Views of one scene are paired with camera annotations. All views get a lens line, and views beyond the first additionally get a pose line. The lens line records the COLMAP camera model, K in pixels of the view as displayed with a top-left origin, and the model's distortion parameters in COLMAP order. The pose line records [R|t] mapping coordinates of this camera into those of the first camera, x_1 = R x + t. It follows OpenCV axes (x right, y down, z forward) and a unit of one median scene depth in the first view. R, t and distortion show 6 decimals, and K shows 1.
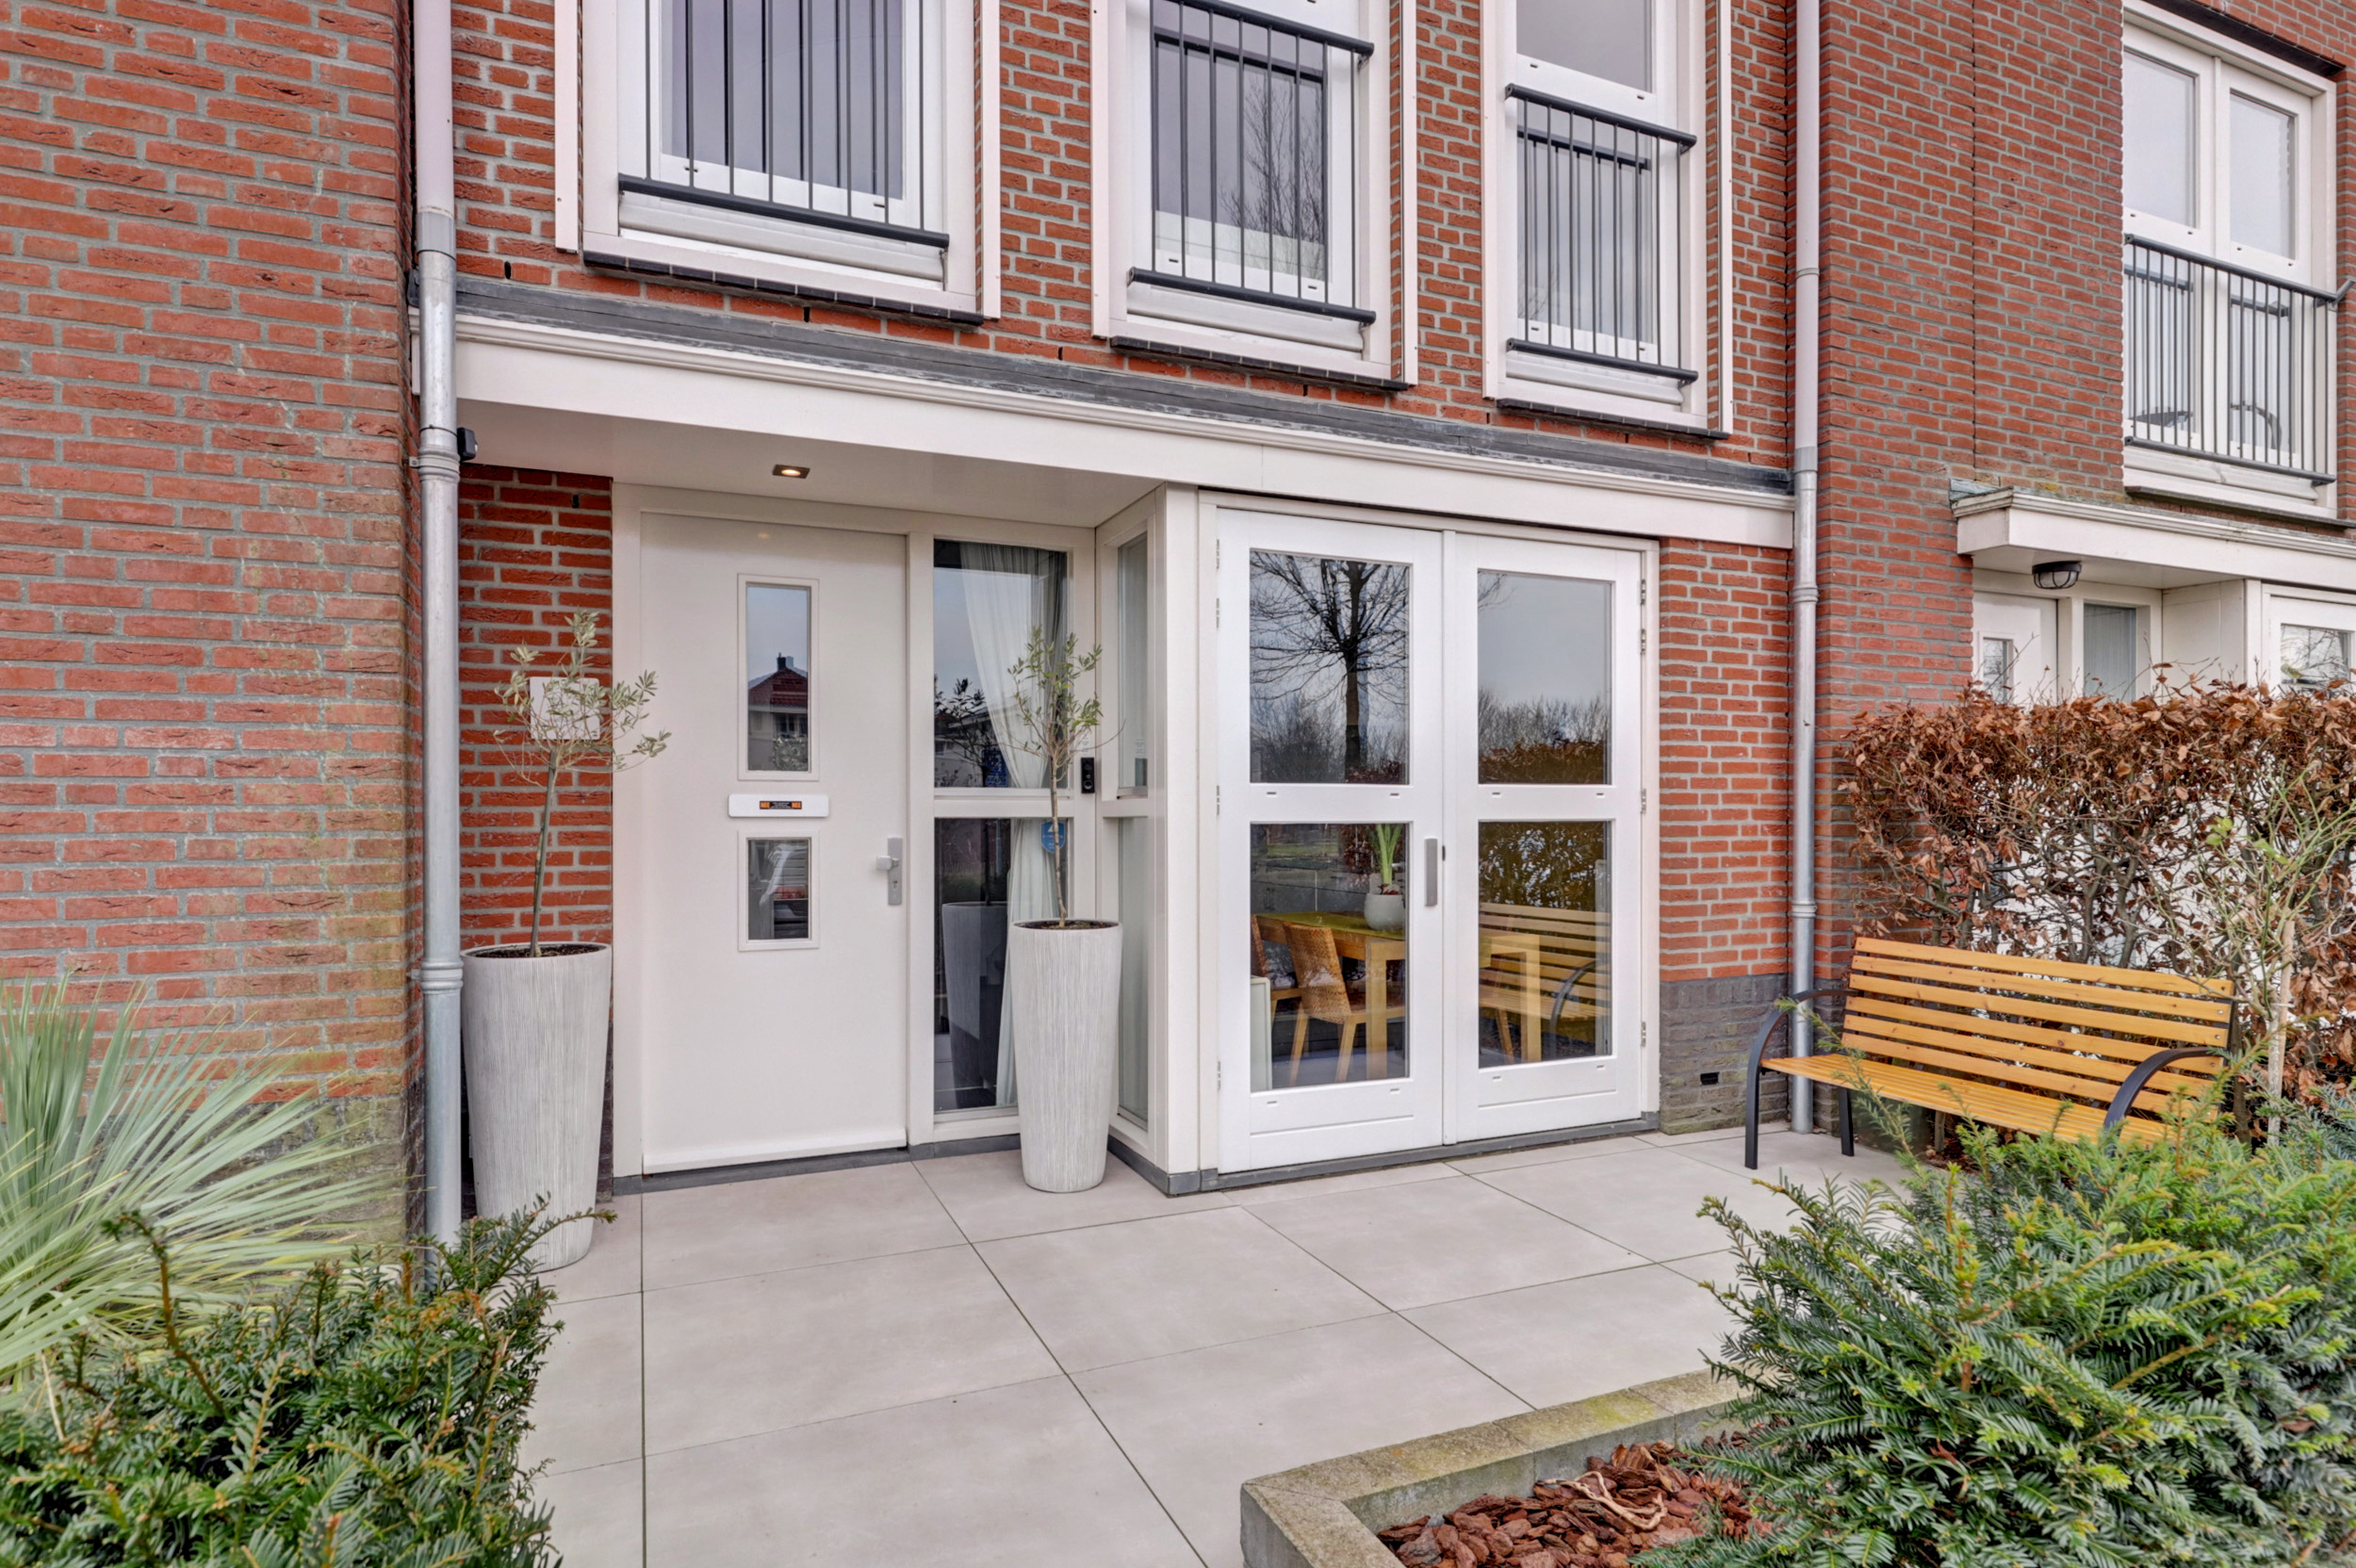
lens RADIAL K [[1208.5, 0, 1140.5], [0, 1208.5, 800.7], [0, 0, 1]] dist [0.001532, 0.000470]
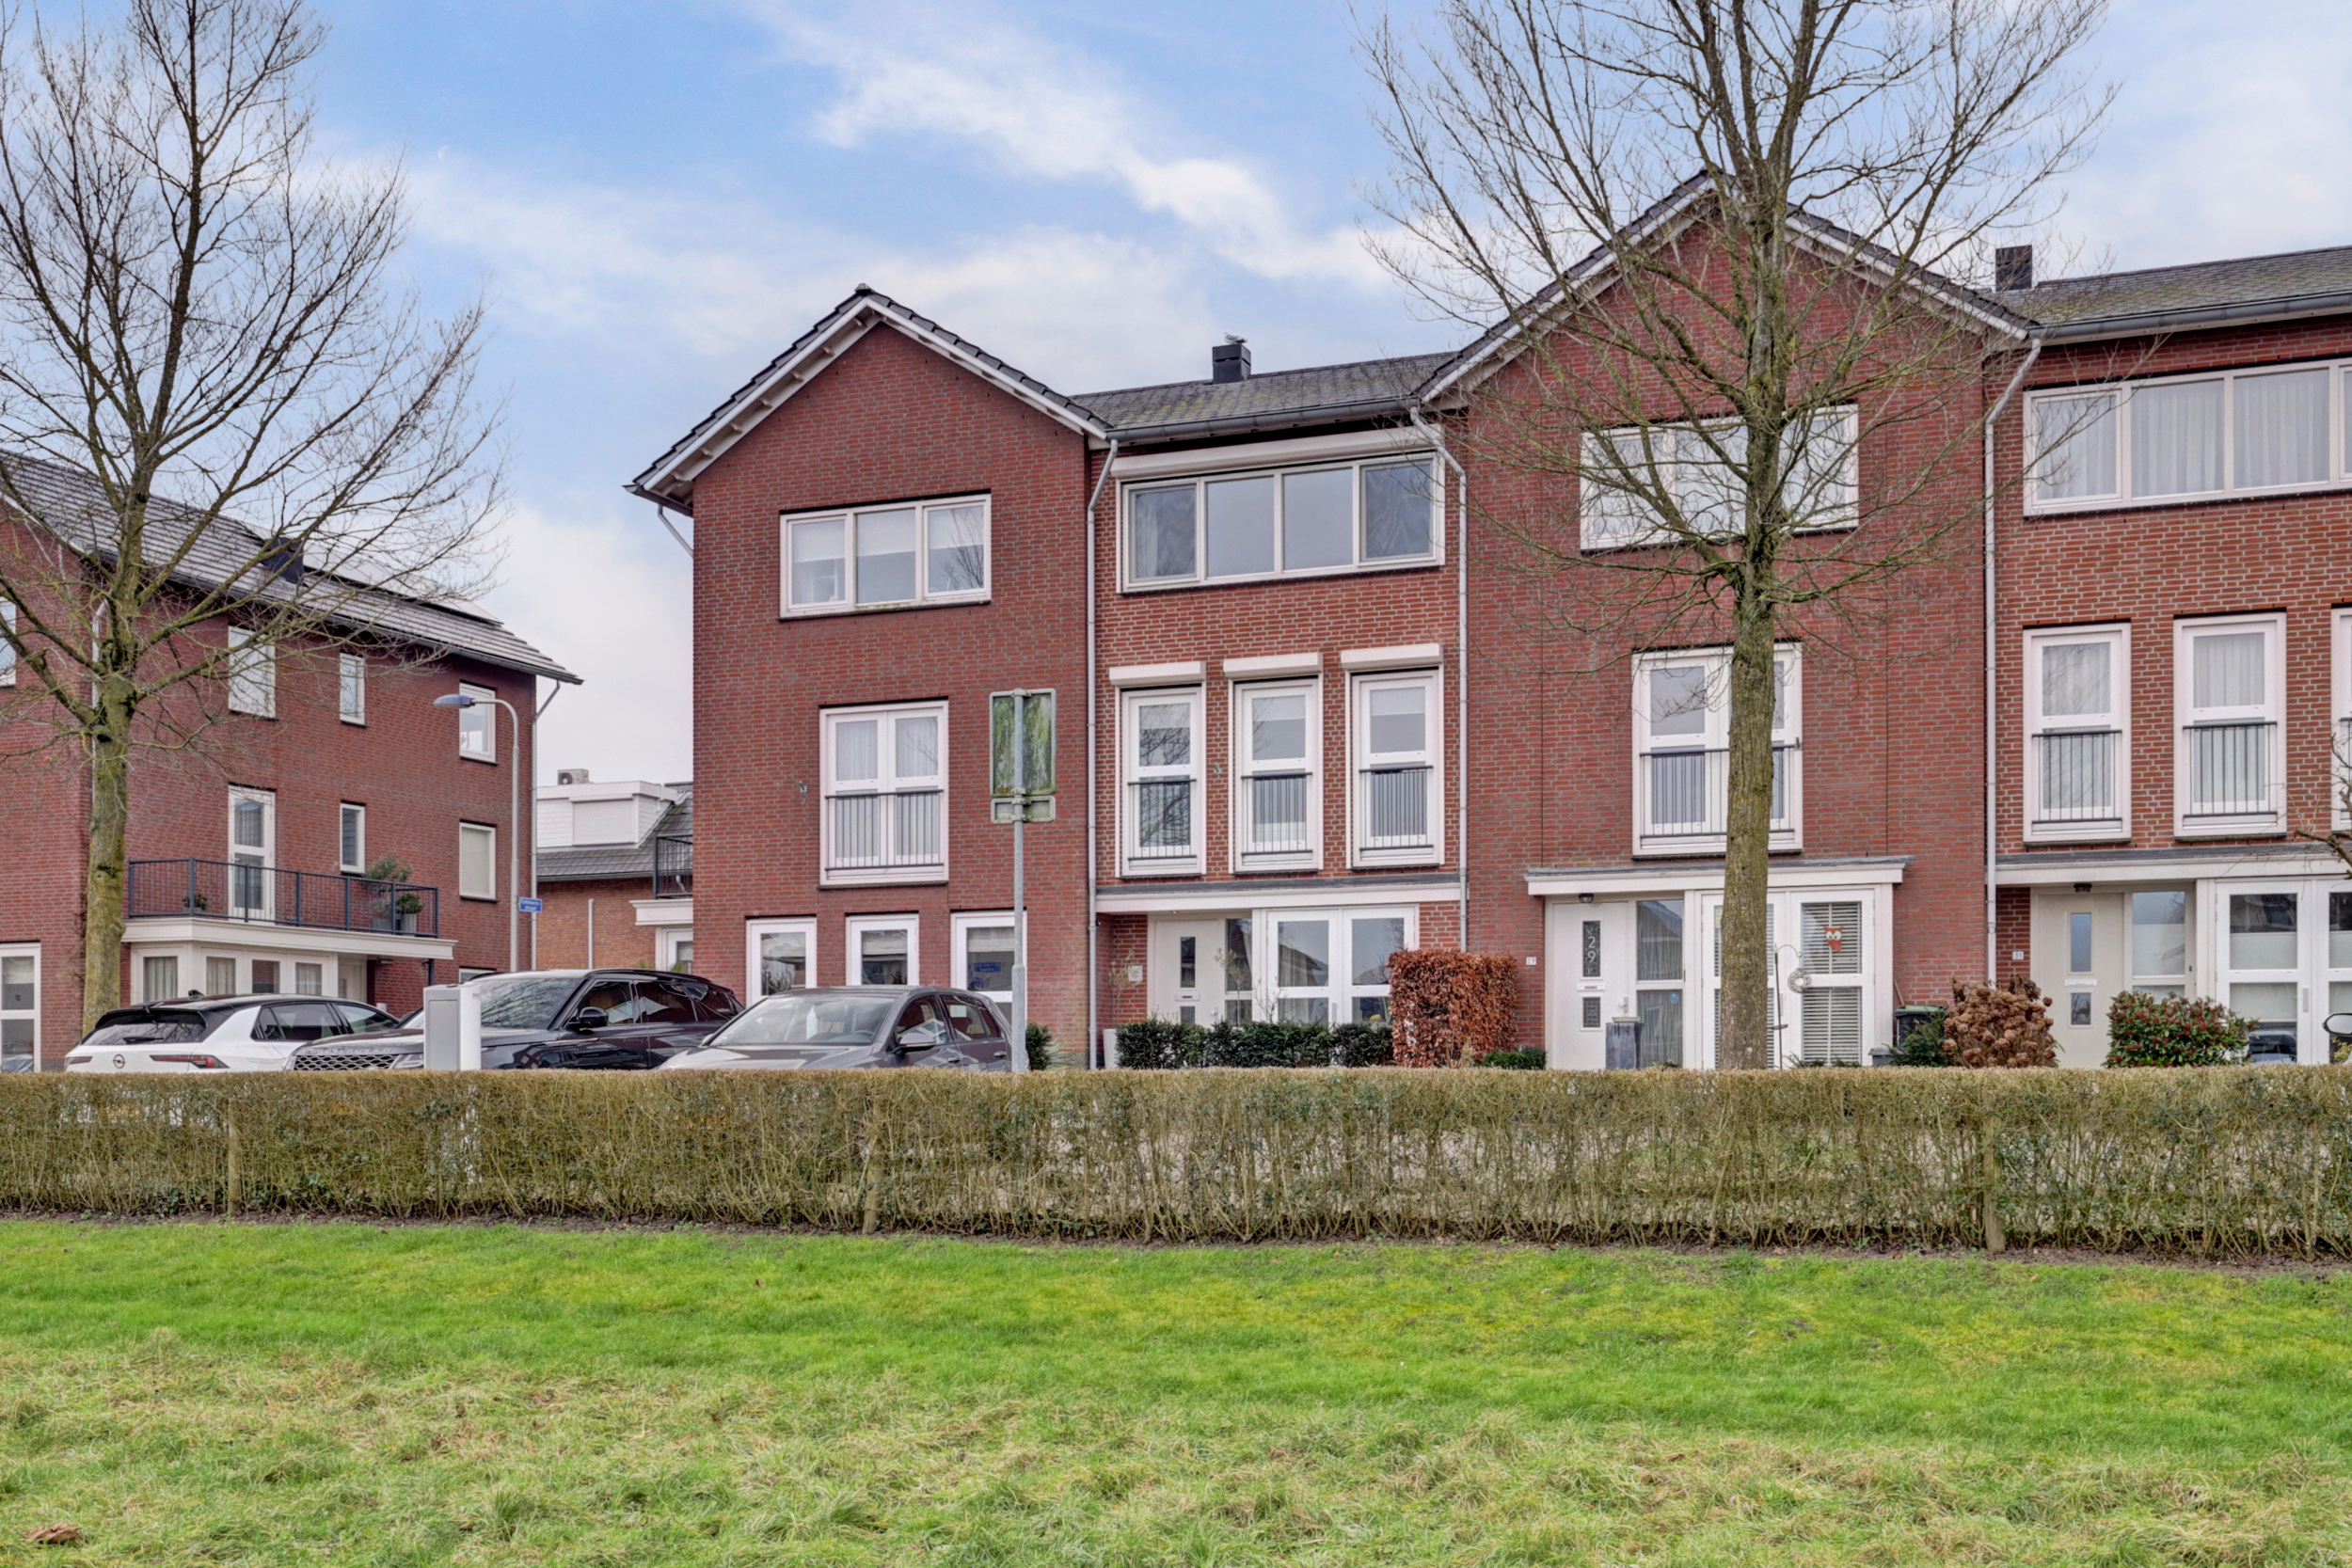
lens RADIAL K [[2516.7, 0, 1176.0], [0, 2516.7, 784.0], [0, 0, 1]] dist [-0.012782, -0.004045]
pose [[0.706472, -0.087875, -0.702264, 4.882360], [0.005244, 0.992885, -0.118964, 0.257714], [0.707721, 0.080362, 0.701906, -4.247346]]
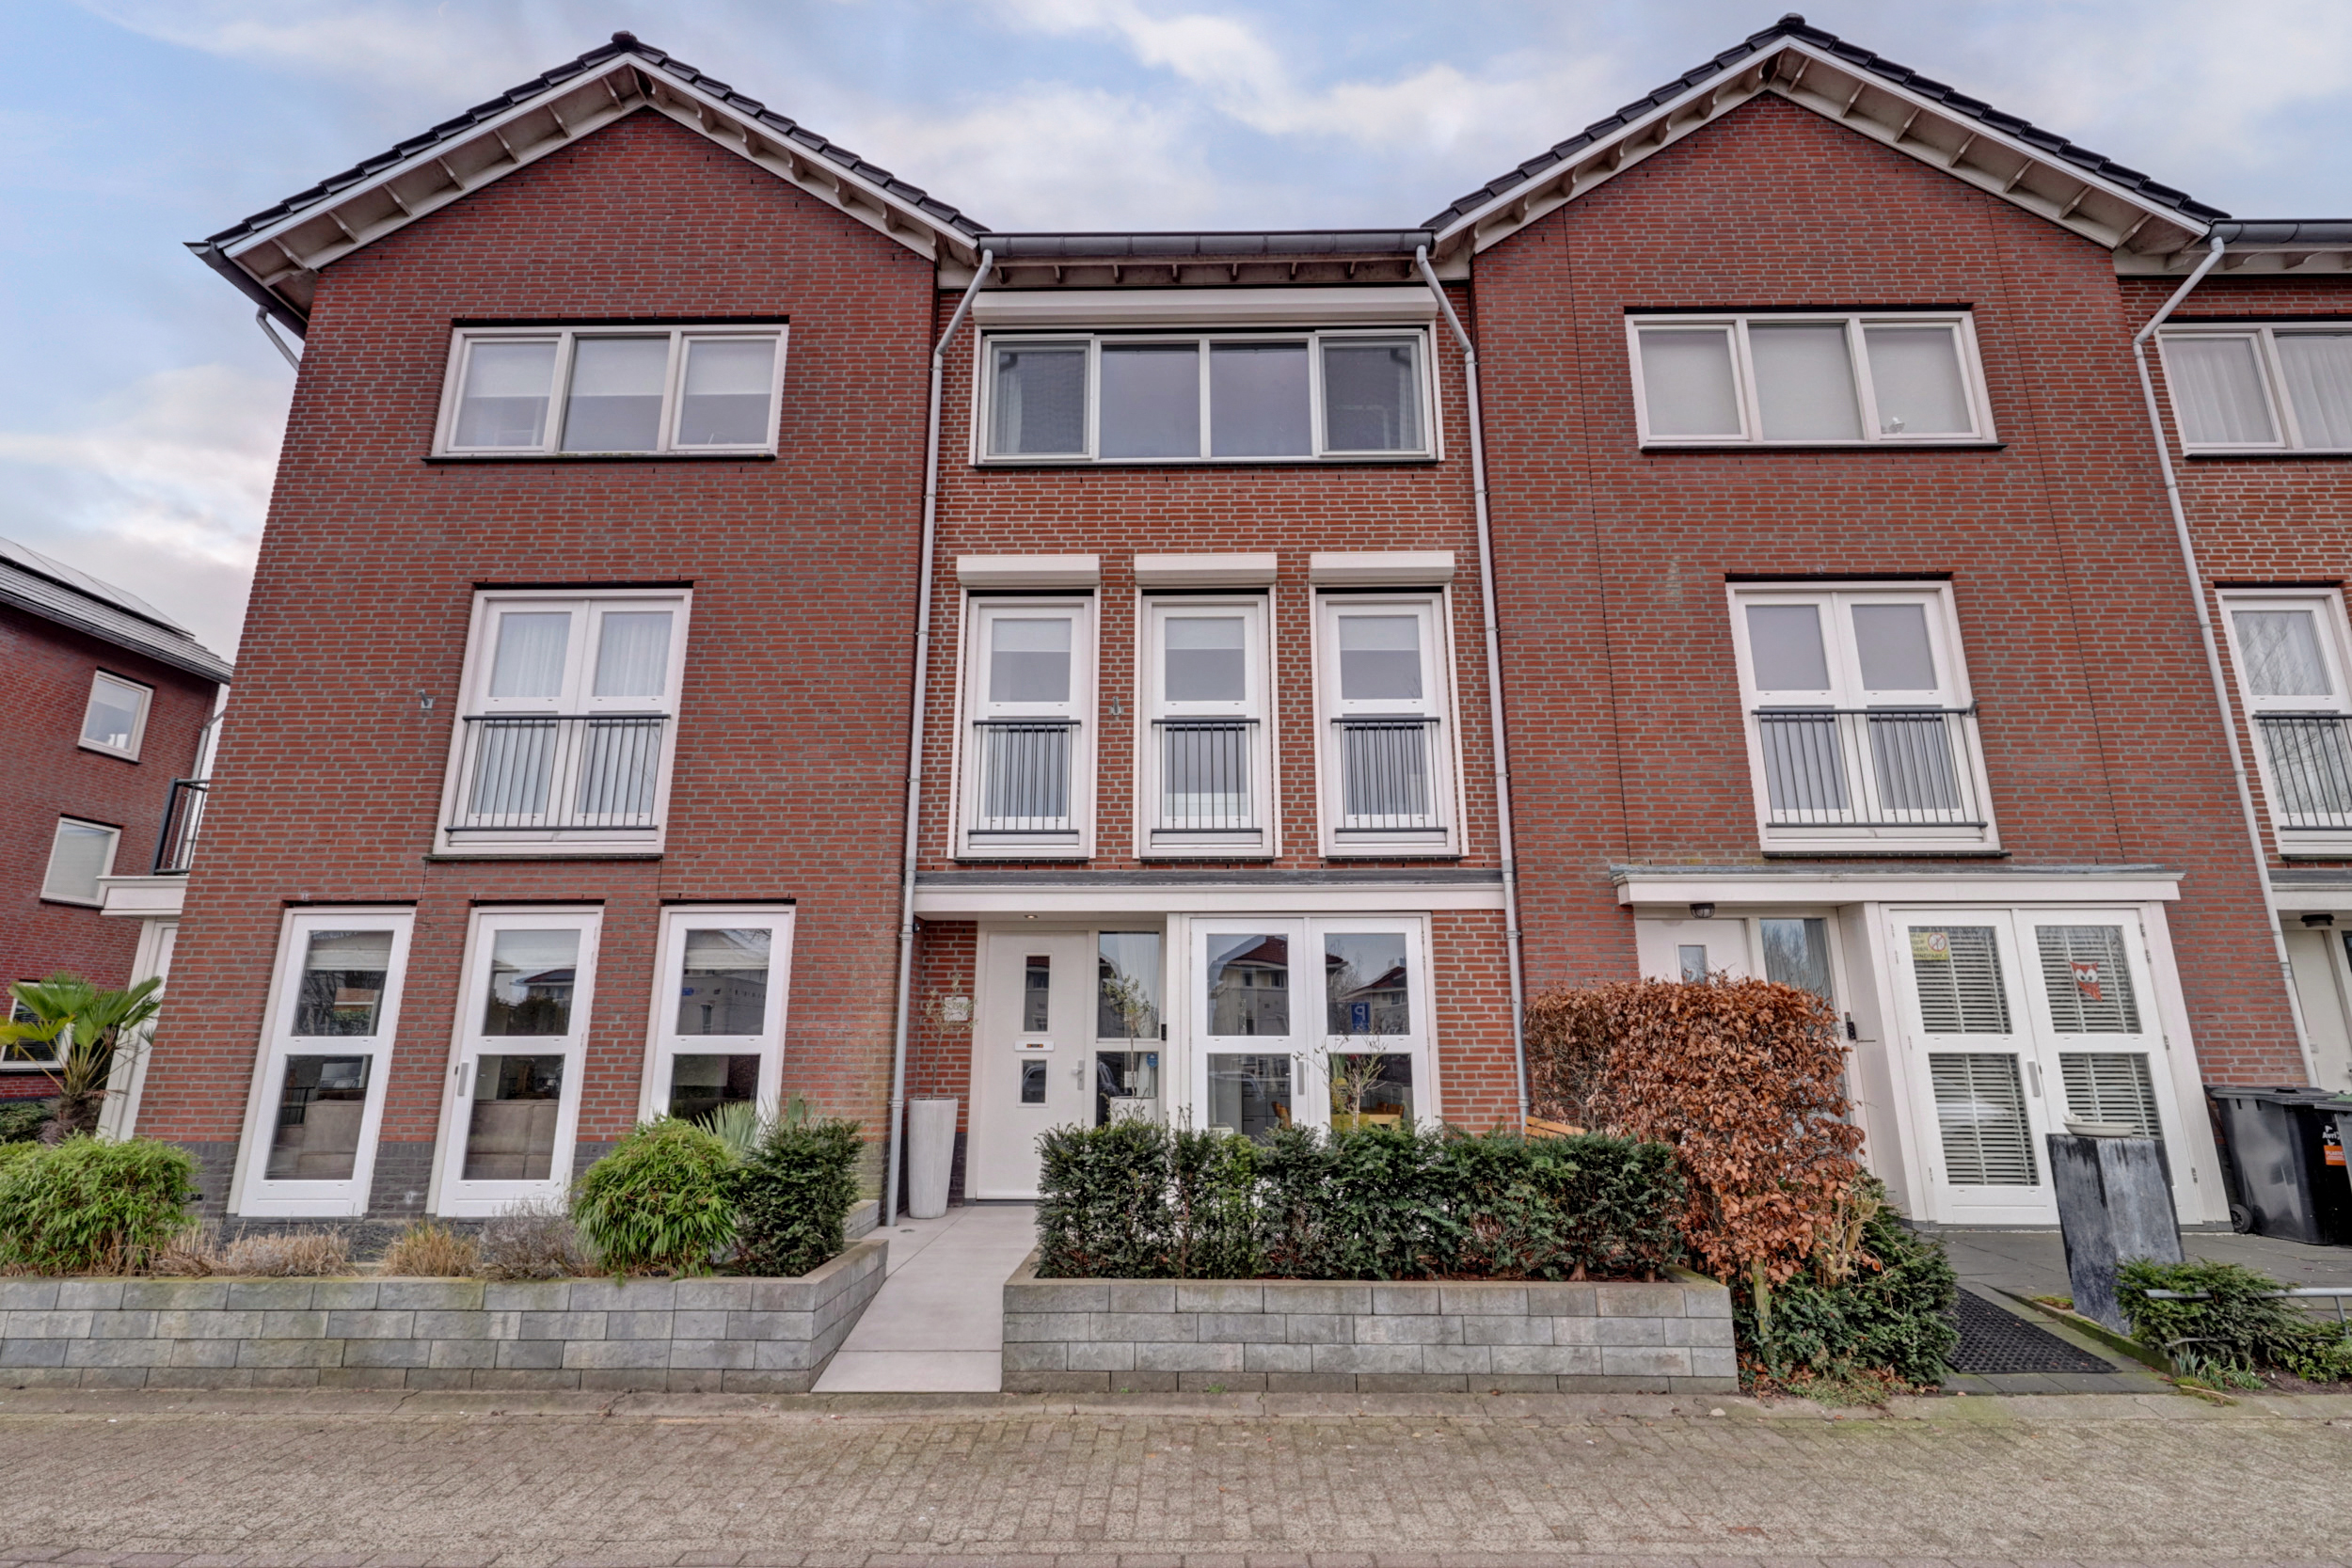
lens RADIAL K [[1069.6, 0, 1175.2], [0, 1069.6, 763.0], [0, 0, 1]] dist [0.003619, 0.000257]
pose [[0.916104, -0.103230, -0.387422, 0.838326], [0.002375, 0.967666, -0.252223, -0.003365], [0.400933, 0.230143, 0.886728, -0.918564]]
